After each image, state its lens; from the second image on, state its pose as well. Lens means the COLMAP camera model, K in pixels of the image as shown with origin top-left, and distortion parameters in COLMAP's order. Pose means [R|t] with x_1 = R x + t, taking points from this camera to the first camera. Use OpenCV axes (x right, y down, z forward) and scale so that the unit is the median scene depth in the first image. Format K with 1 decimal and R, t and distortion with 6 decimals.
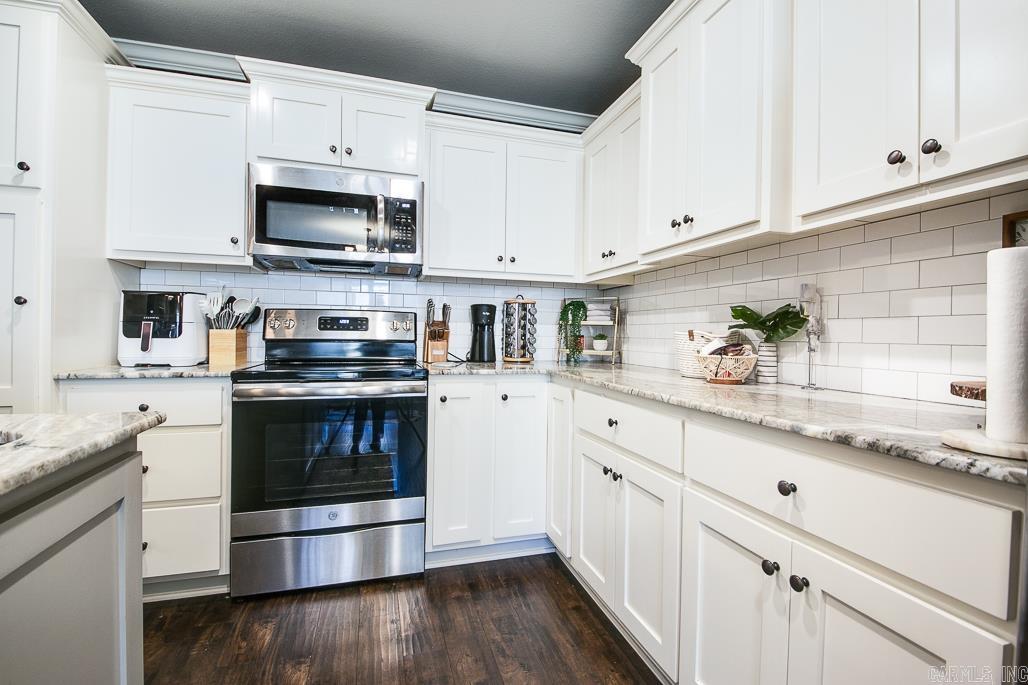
lens RADIAL K [[456.9, 0, 509.6], [0, 456.9, 336.1], [0, 0, 1]] dist [-0.007328, -0.003904]
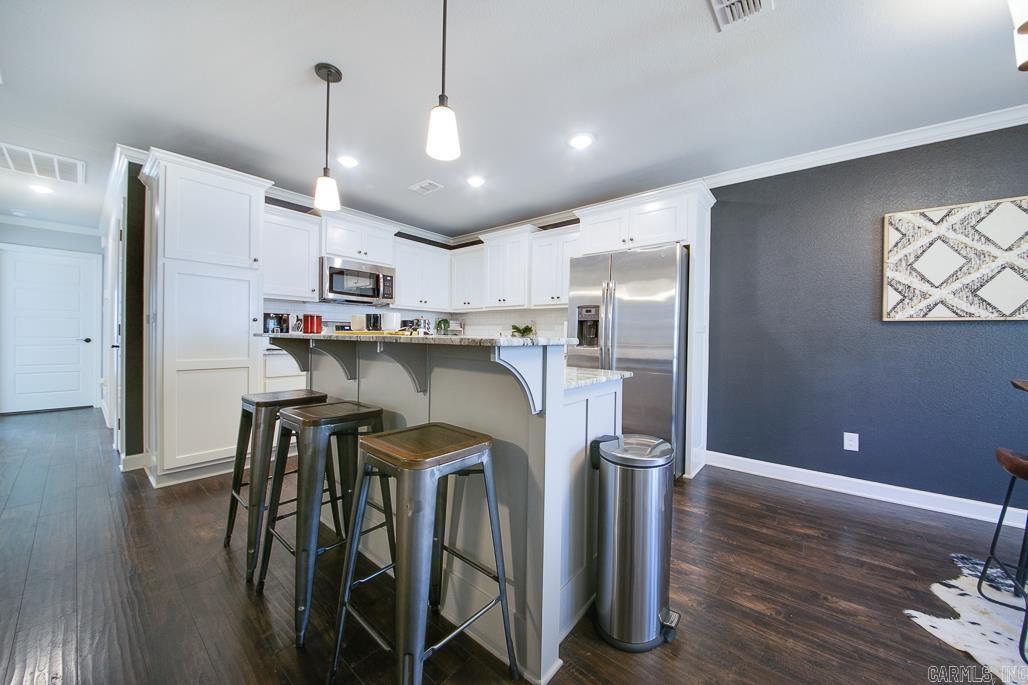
lens RADIAL K [[360.5, 0, 513.8], [0, 360.5, 339.3], [0, 0, 1]] dist [-0.000280, -0.006510]
pose [[0.826441, -0.007861, 0.562969, -0.751587], [-0.000926, 0.999882, 0.015321, -0.006808], [-0.563023, -0.013183, 0.826336, -0.887674]]
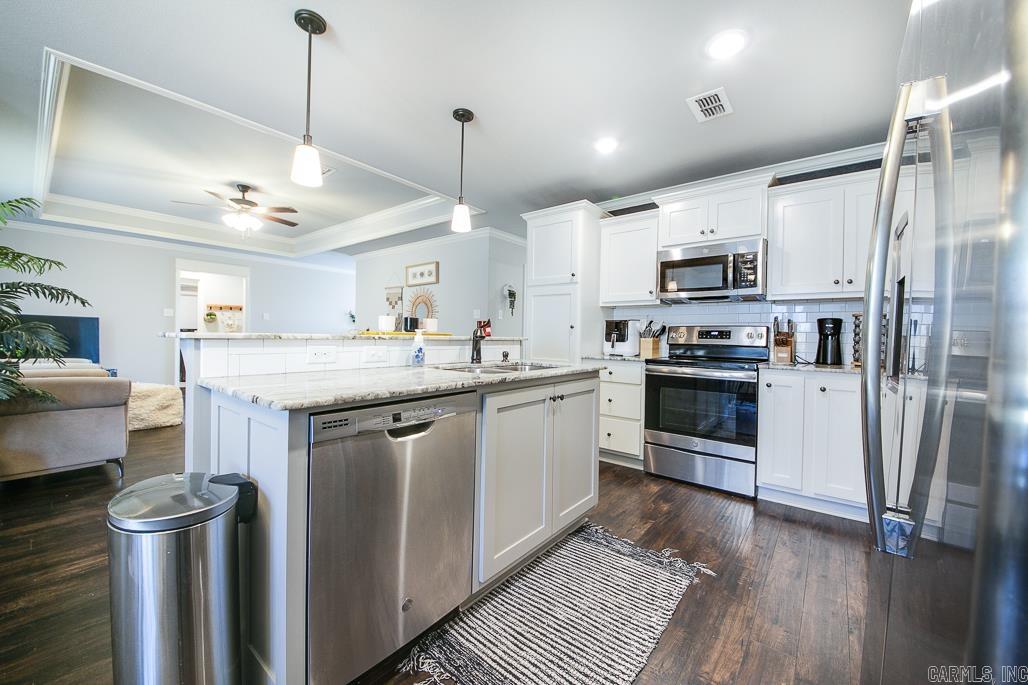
lens RADIAL K [[398.0, 0, 515.8], [0, 398.0, 337.2], [0, 0, 1]] dist [0.000821, -0.001109]
pose [[0.566915, -0.004243, -0.823765, 0.443903], [-0.012615, 0.999825, -0.013831, 0.011233], [0.823680, 0.018232, 0.566762, -0.407795]]
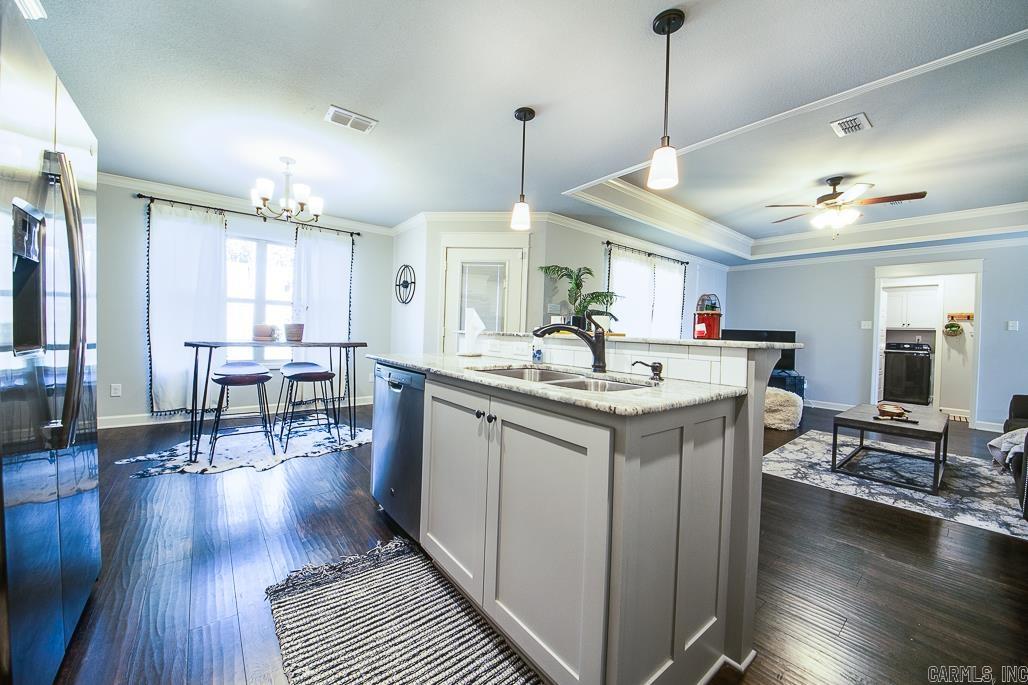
lens RADIAL K [[379.3, 0, 499.8], [0, 379.3, 332.7], [0, 0, 1]] dist [-0.013867, -0.001618]
pose [[-0.933340, -0.045719, -0.356071, -0.037033], [-0.049756, 0.998759, 0.002184, -0.001522], [0.355529, 0.019755, -0.934456, 0.738215]]
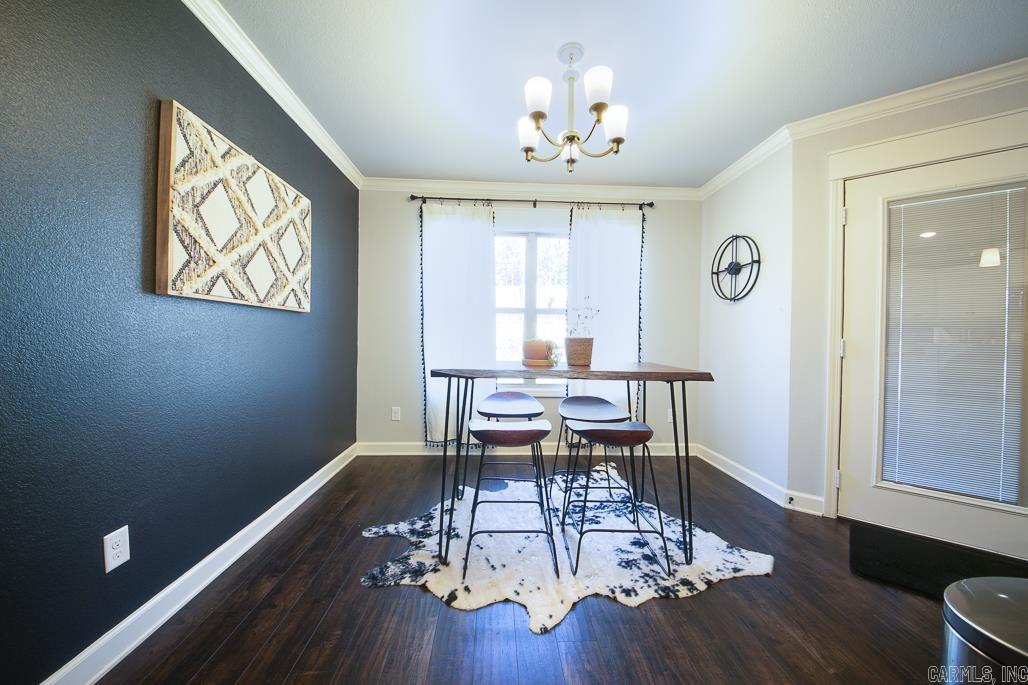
lens RADIAL K [[360.5, 0, 509.8], [0, 360.5, 337.7], [0, 0, 1]] dist [-0.000280, -0.006510]
pose [[-0.967086, -0.031654, 0.252474, 0.152520], [-0.029381, 0.999487, 0.012769, 0.000655], [-0.252749, 0.004930, -0.967519, -0.141796]]
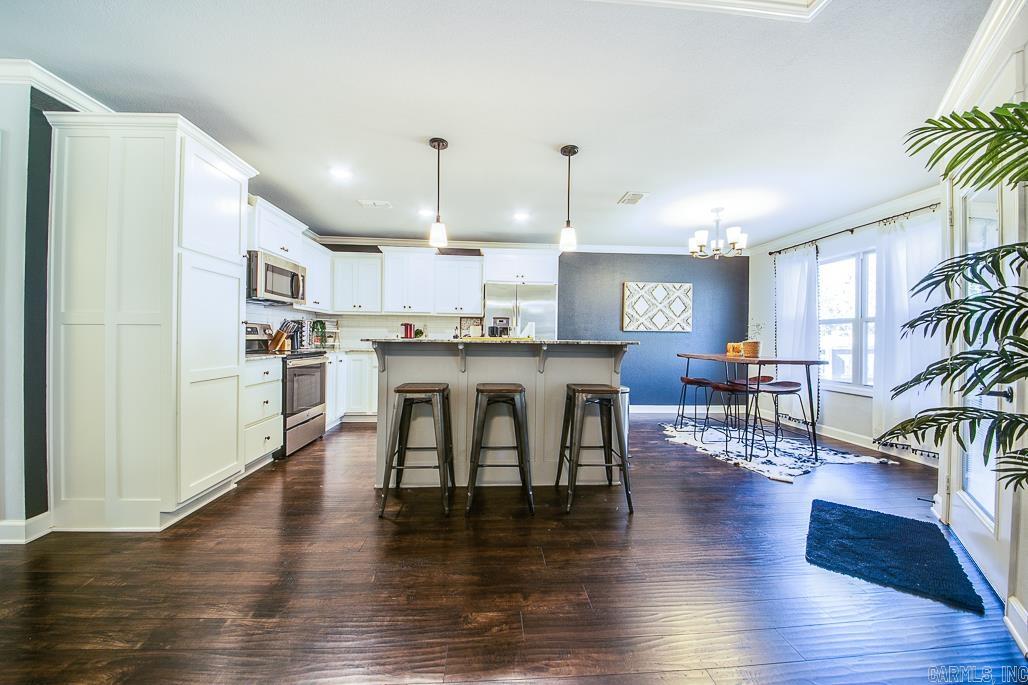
lens RADIAL K [[360.5, 0, 513.3], [0, 360.5, 338.4], [0, 0, 1]] dist [-0.000280, -0.006510]
pose [[0.217010, -0.010829, 0.976109, -1.755719], [-0.005767, 0.999907, 0.012375, -0.023533], [-0.976152, -0.008315, 0.216927, -0.387586]]
